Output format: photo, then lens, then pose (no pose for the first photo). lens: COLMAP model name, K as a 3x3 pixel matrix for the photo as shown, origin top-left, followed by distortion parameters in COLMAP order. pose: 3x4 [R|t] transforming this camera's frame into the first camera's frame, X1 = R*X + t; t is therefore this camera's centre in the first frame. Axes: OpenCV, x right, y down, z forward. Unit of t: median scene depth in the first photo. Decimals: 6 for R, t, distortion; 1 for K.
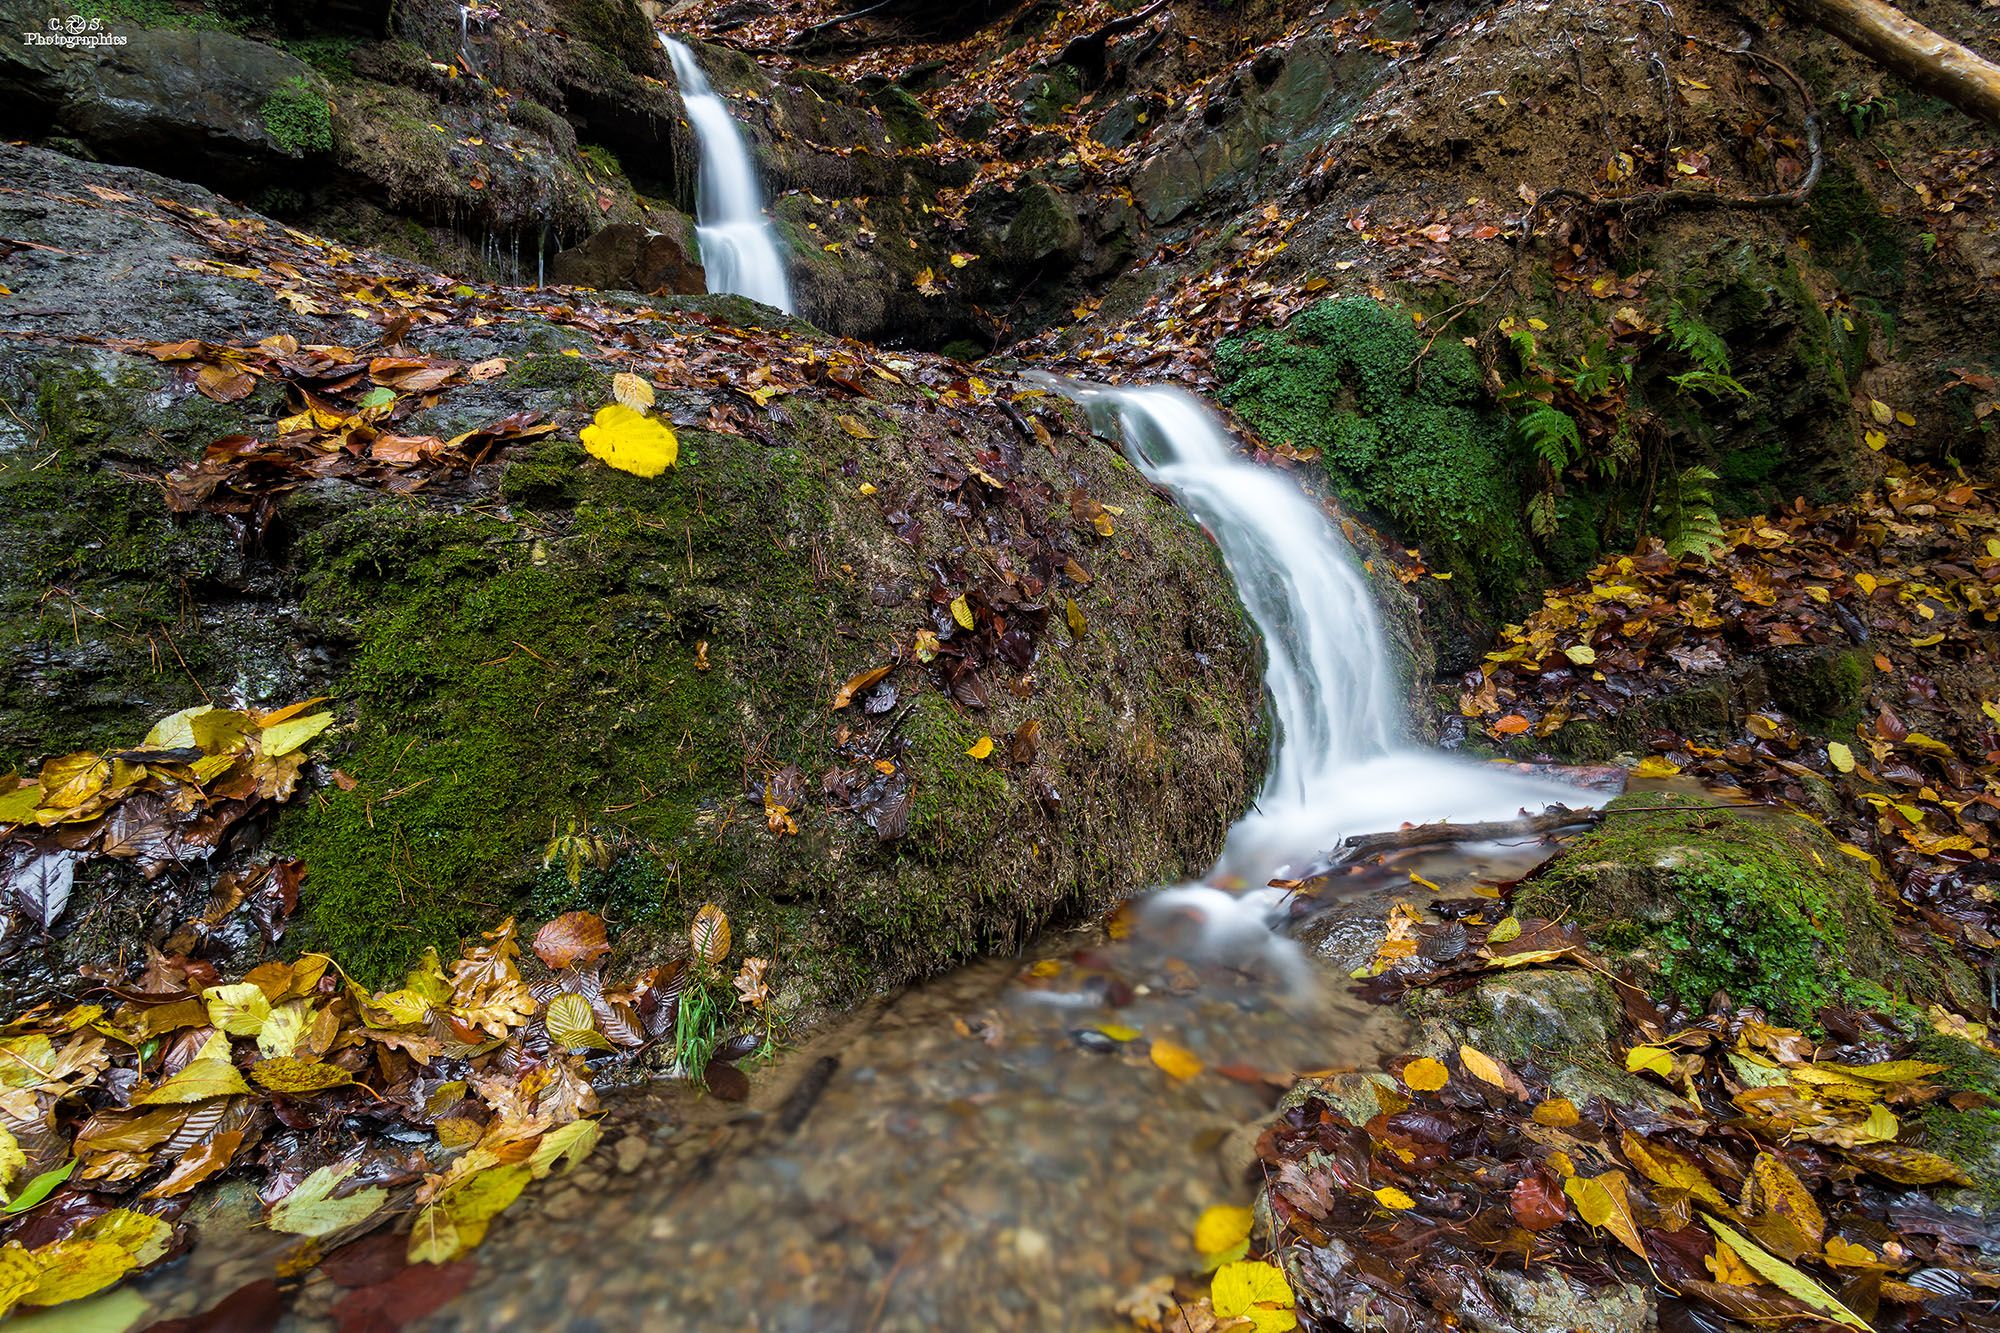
lens RADIAL K [[1049.2, 0, 995.8], [0, 1049.2, 683.8], [0, 0, 1]] dist [0.005578, -0.000702]
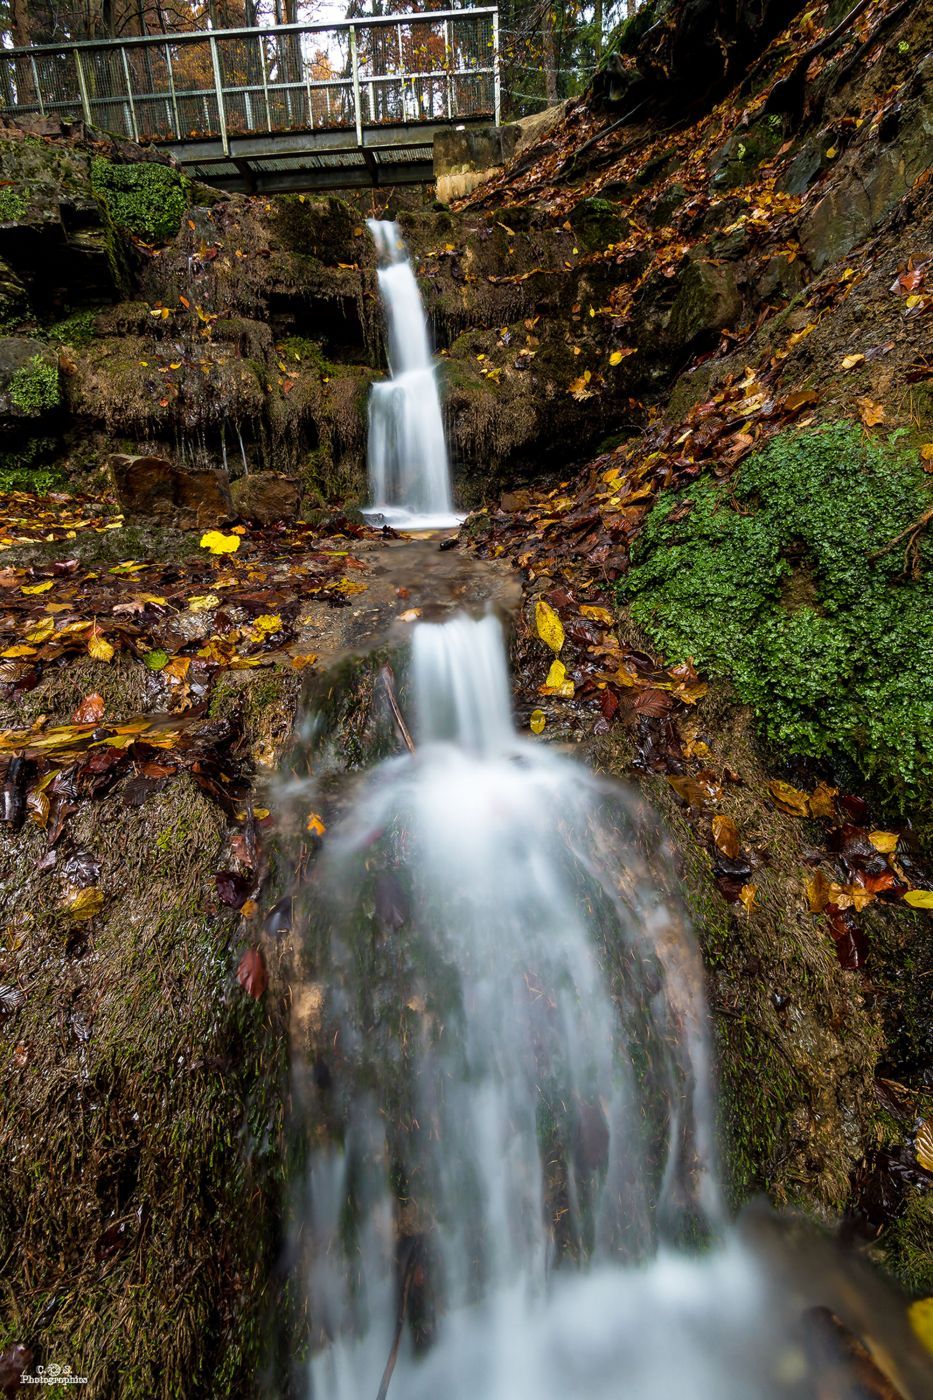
lens RADIAL K [[700.7, 0, 457.3], [0, 700.7, 693.3], [0, 0, 1]] dist [0.017822, -0.003619]
pose [[0.868625, 0.037435, -0.494053, 0.207480], [0.011890, 0.995280, 0.096319, -0.141230], [0.495327, -0.089539, 0.864080, 0.281760]]
